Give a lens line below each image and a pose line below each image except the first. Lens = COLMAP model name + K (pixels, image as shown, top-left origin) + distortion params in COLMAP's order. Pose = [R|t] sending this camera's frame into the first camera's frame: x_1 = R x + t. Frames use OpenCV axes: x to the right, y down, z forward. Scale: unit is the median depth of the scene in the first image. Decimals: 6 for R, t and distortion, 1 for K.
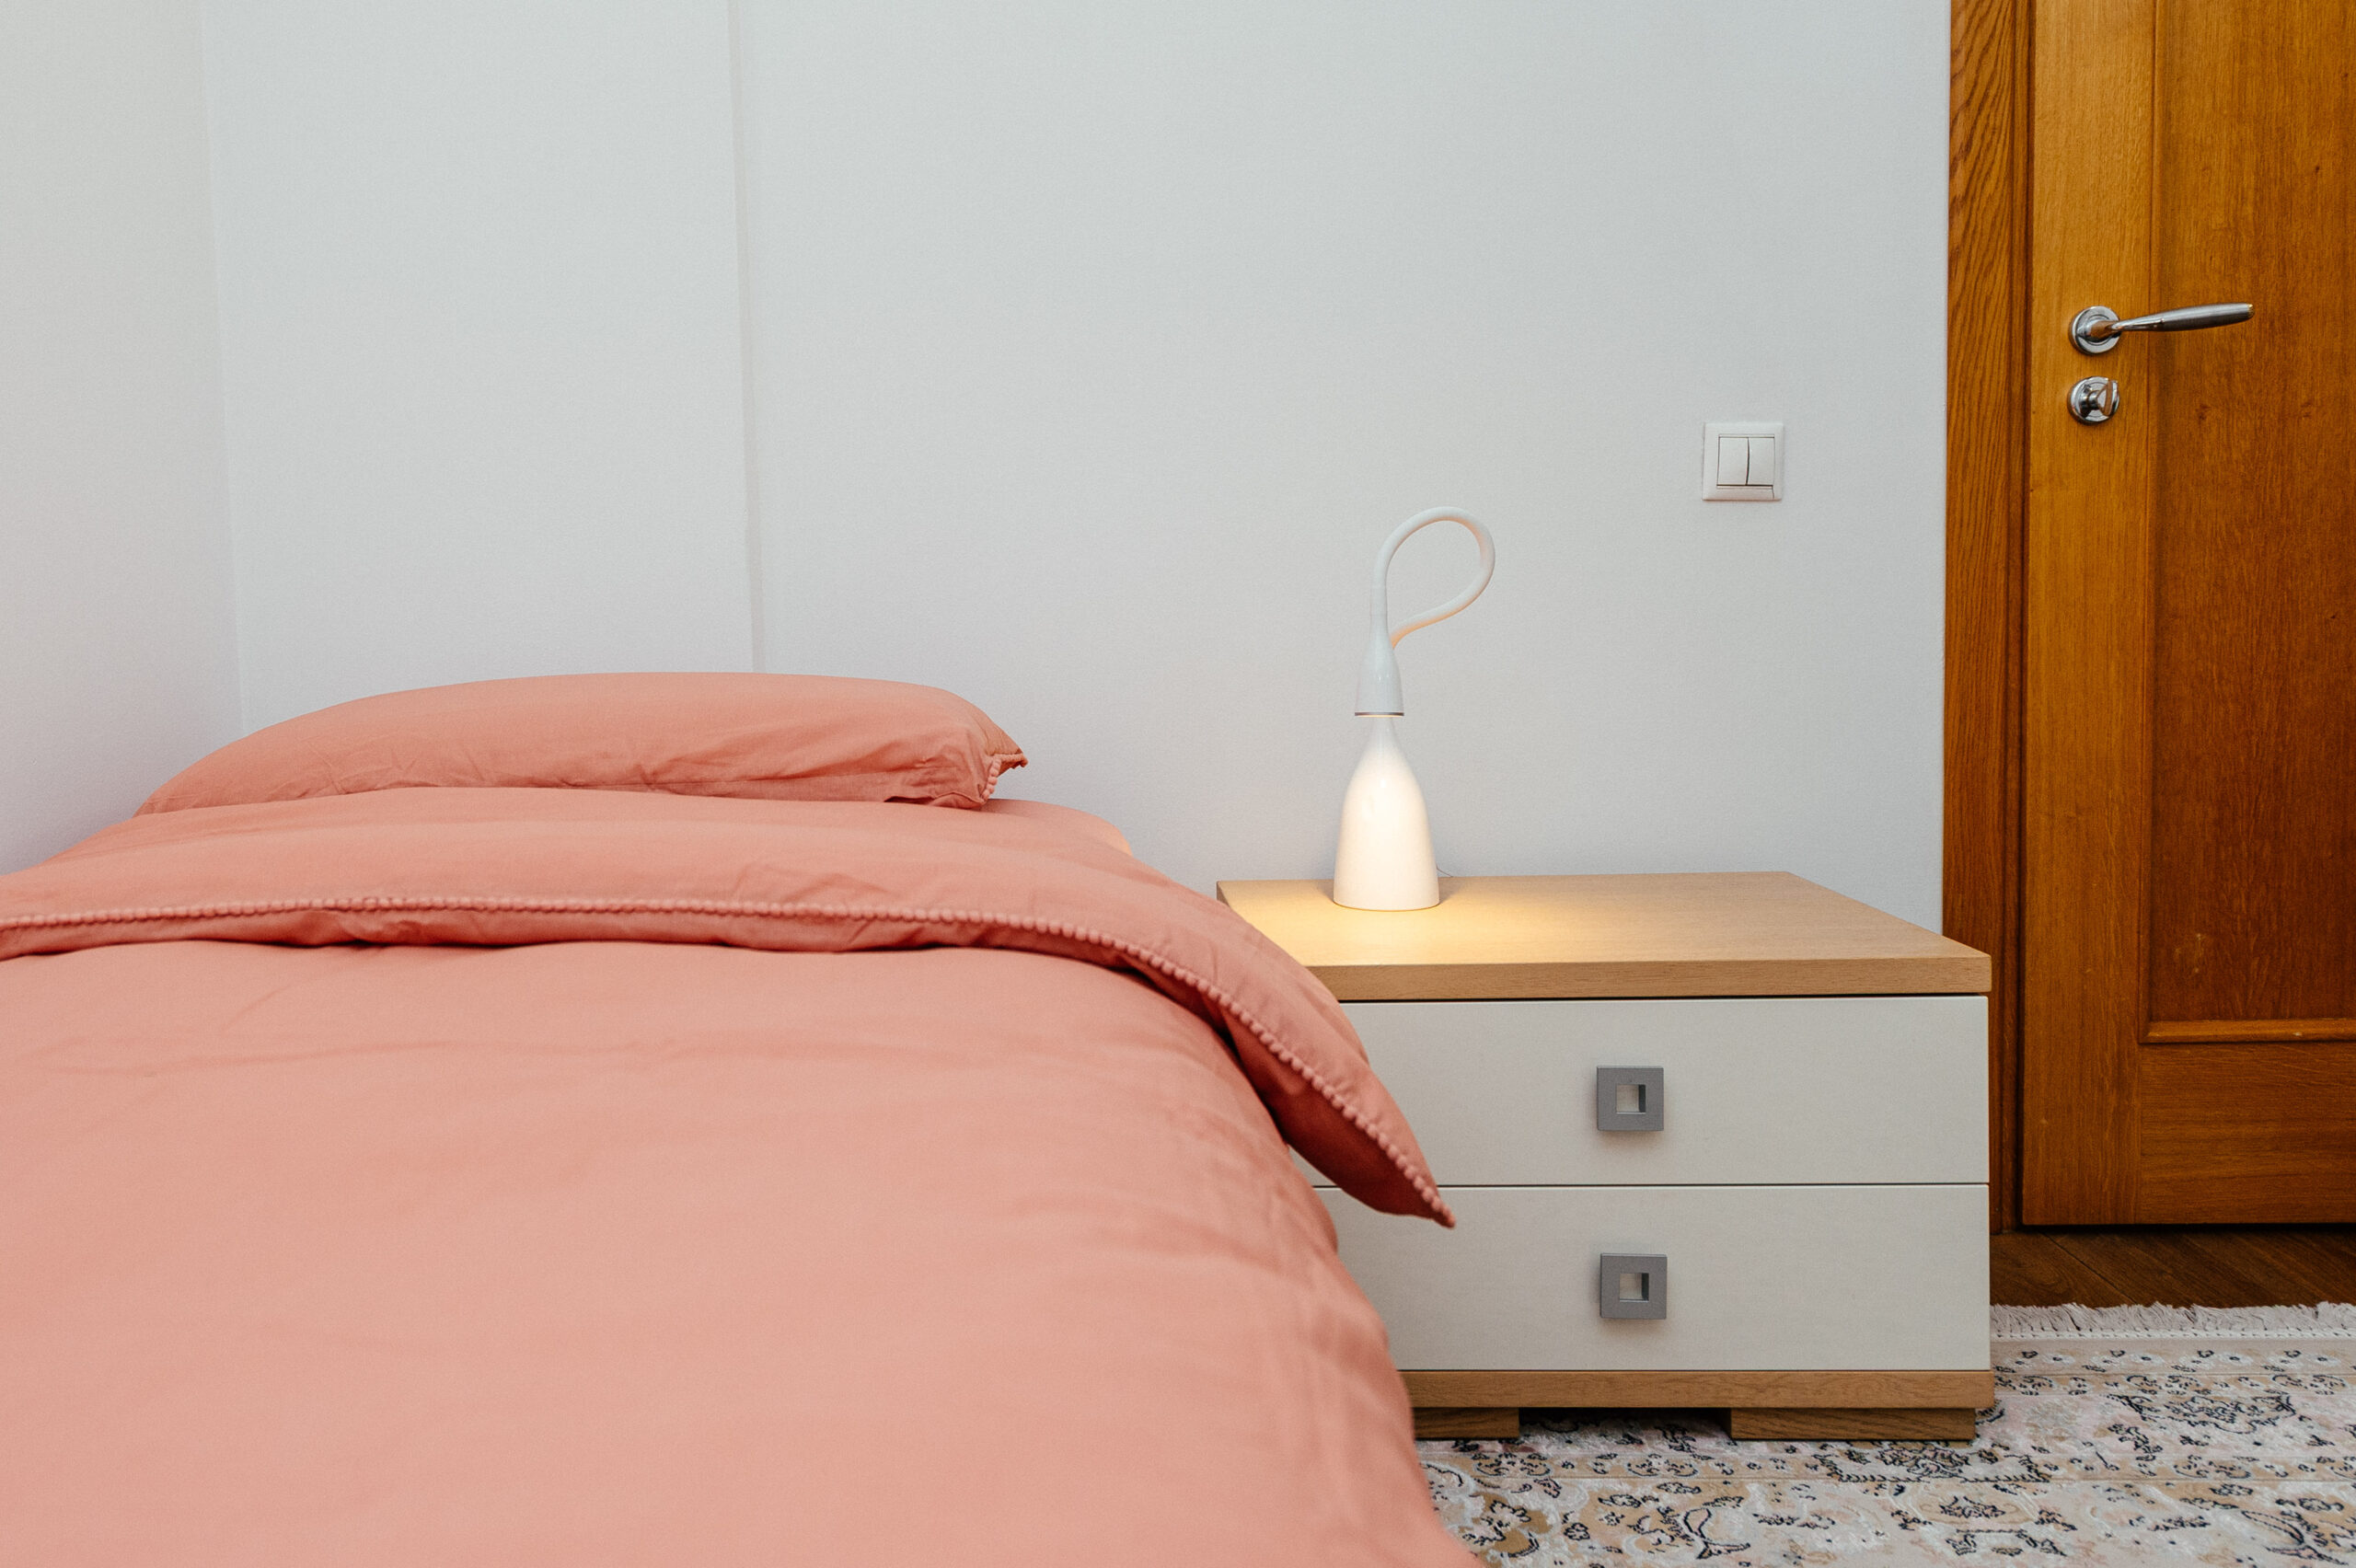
lens RADIAL K [[1642.5, 0, 1145.8], [0, 1642.5, 840.8], [0, 0, 1]] dist [0.017461, -0.004567]
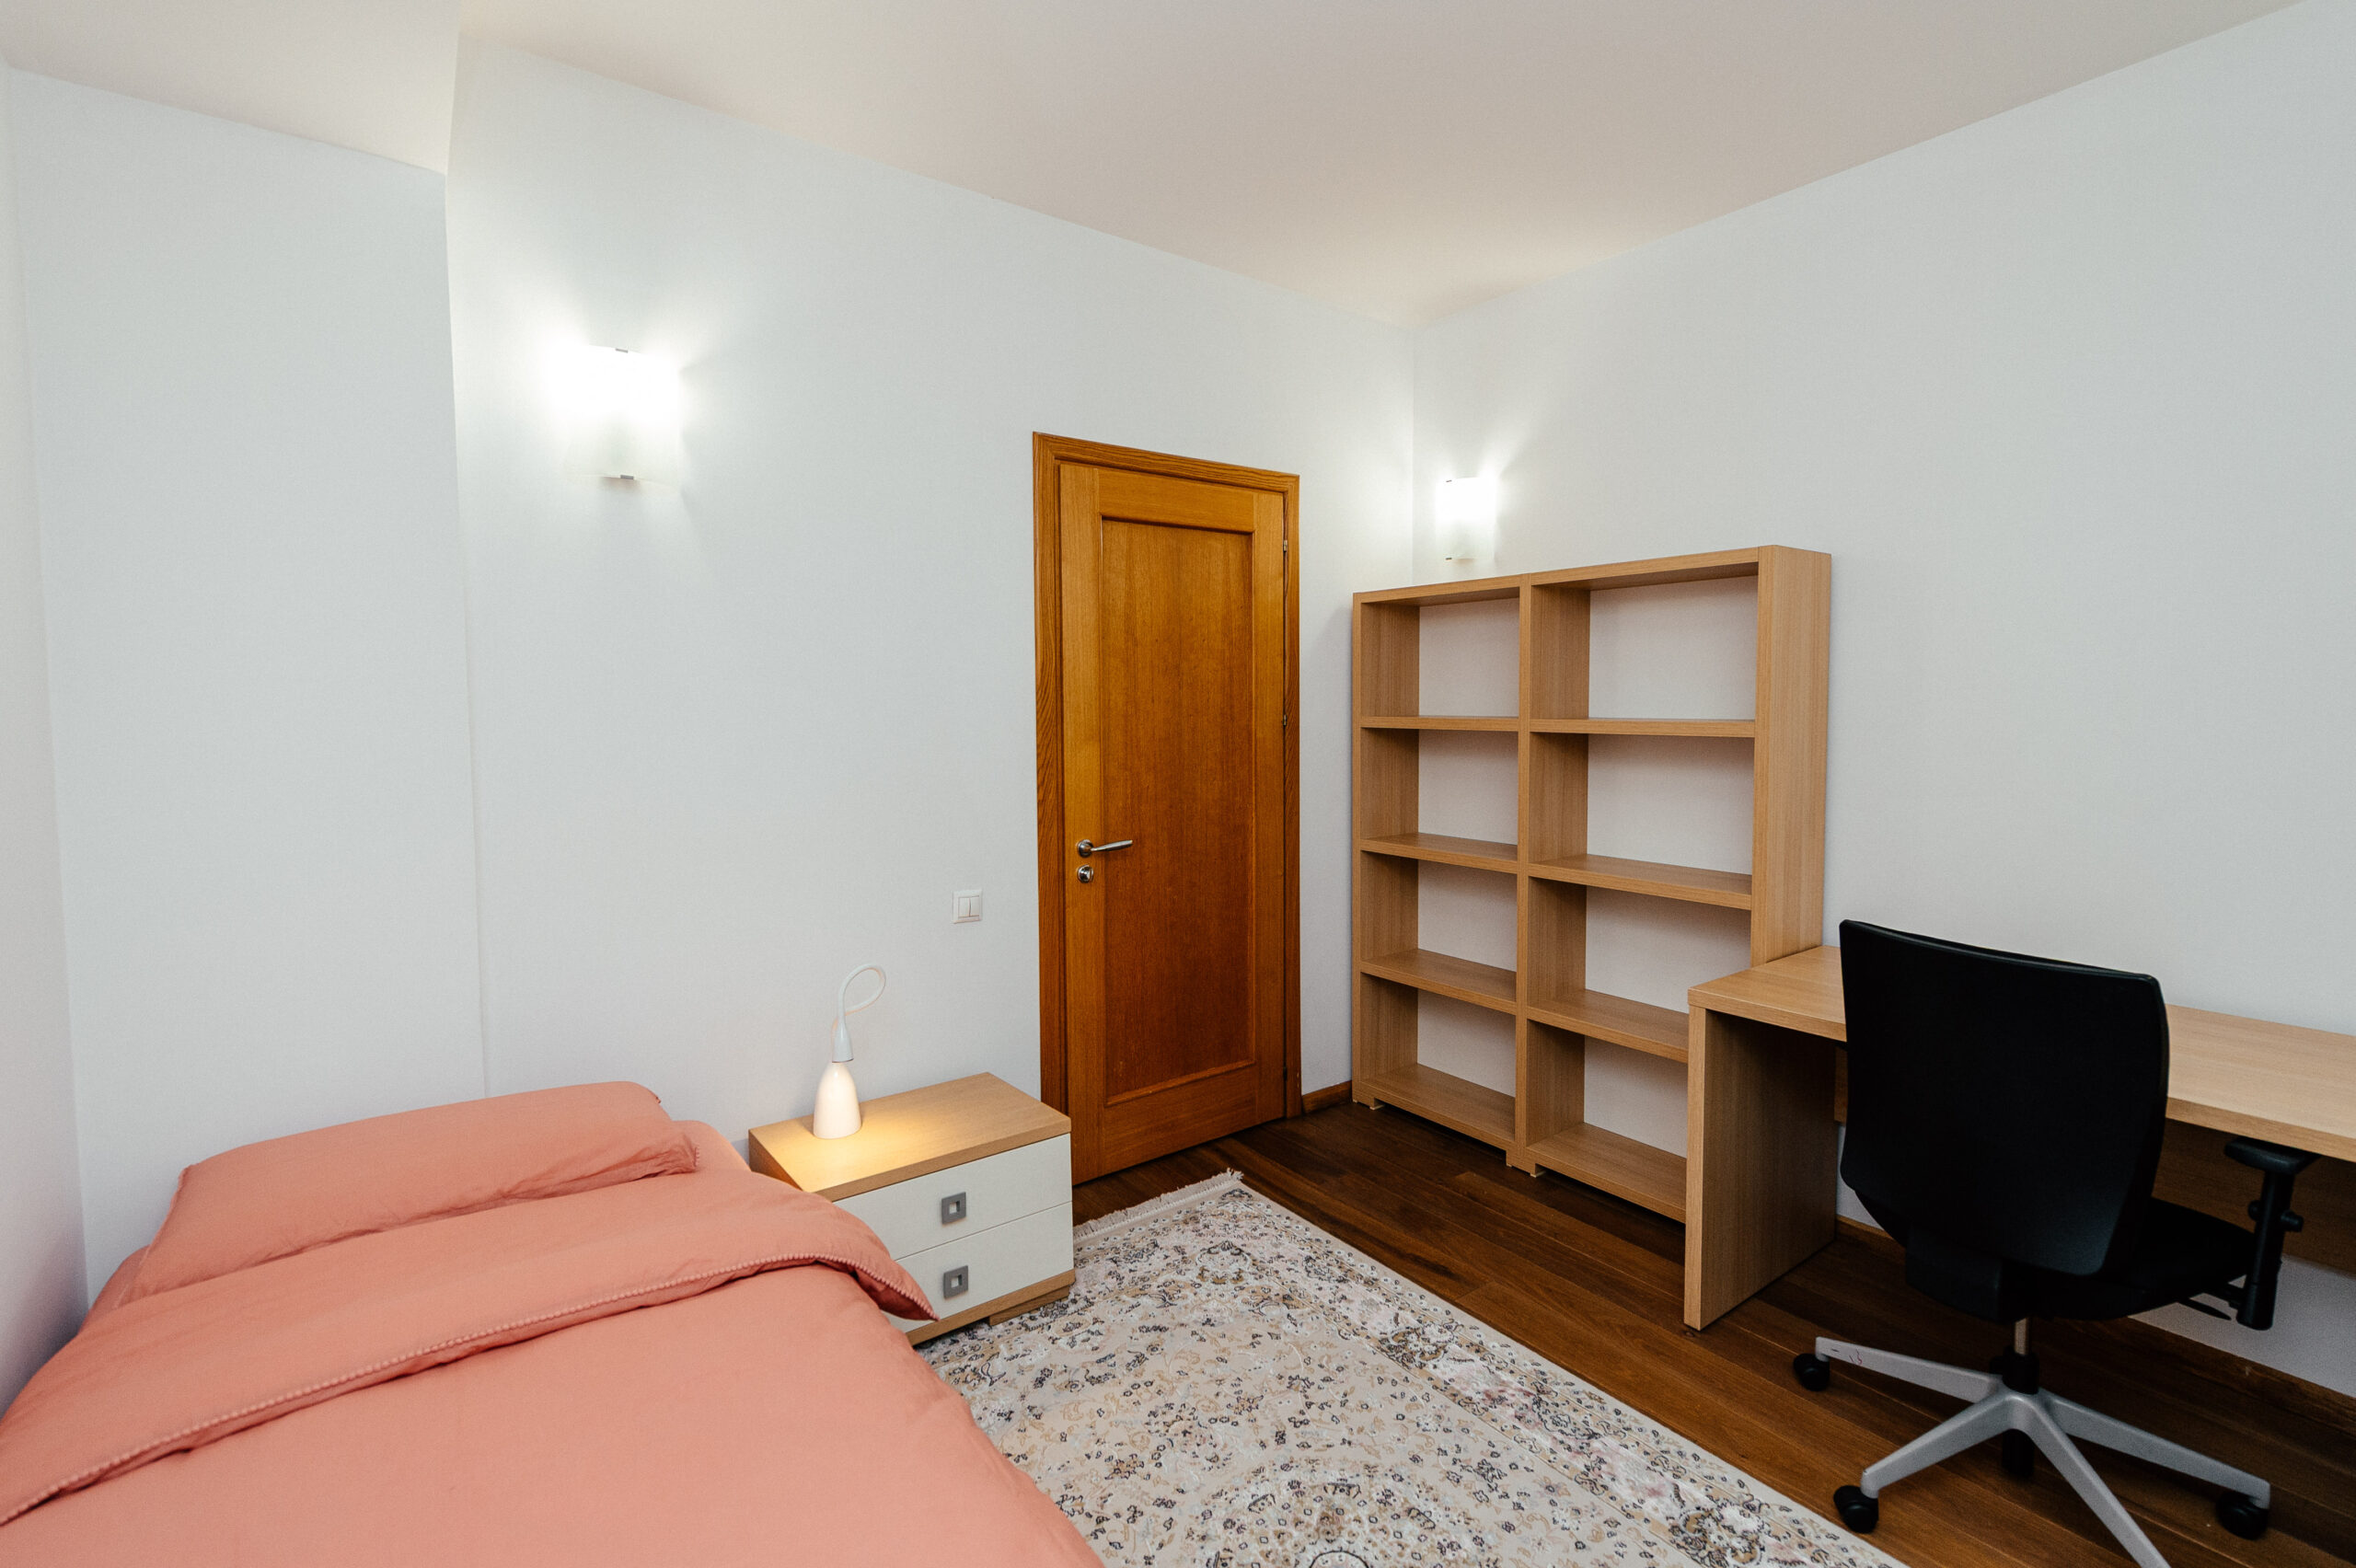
lens RADIAL K [[1008.0, 0, 1178.0], [0, 1008.0, 784.0], [0, 0, 1]] dist [0.009201, -0.000599]
pose [[0.774542, -0.011056, 0.632425, -0.407905], [0.027441, 0.999493, -0.016134, -0.452803], [-0.631927, 0.029851, 0.774453, -0.435543]]
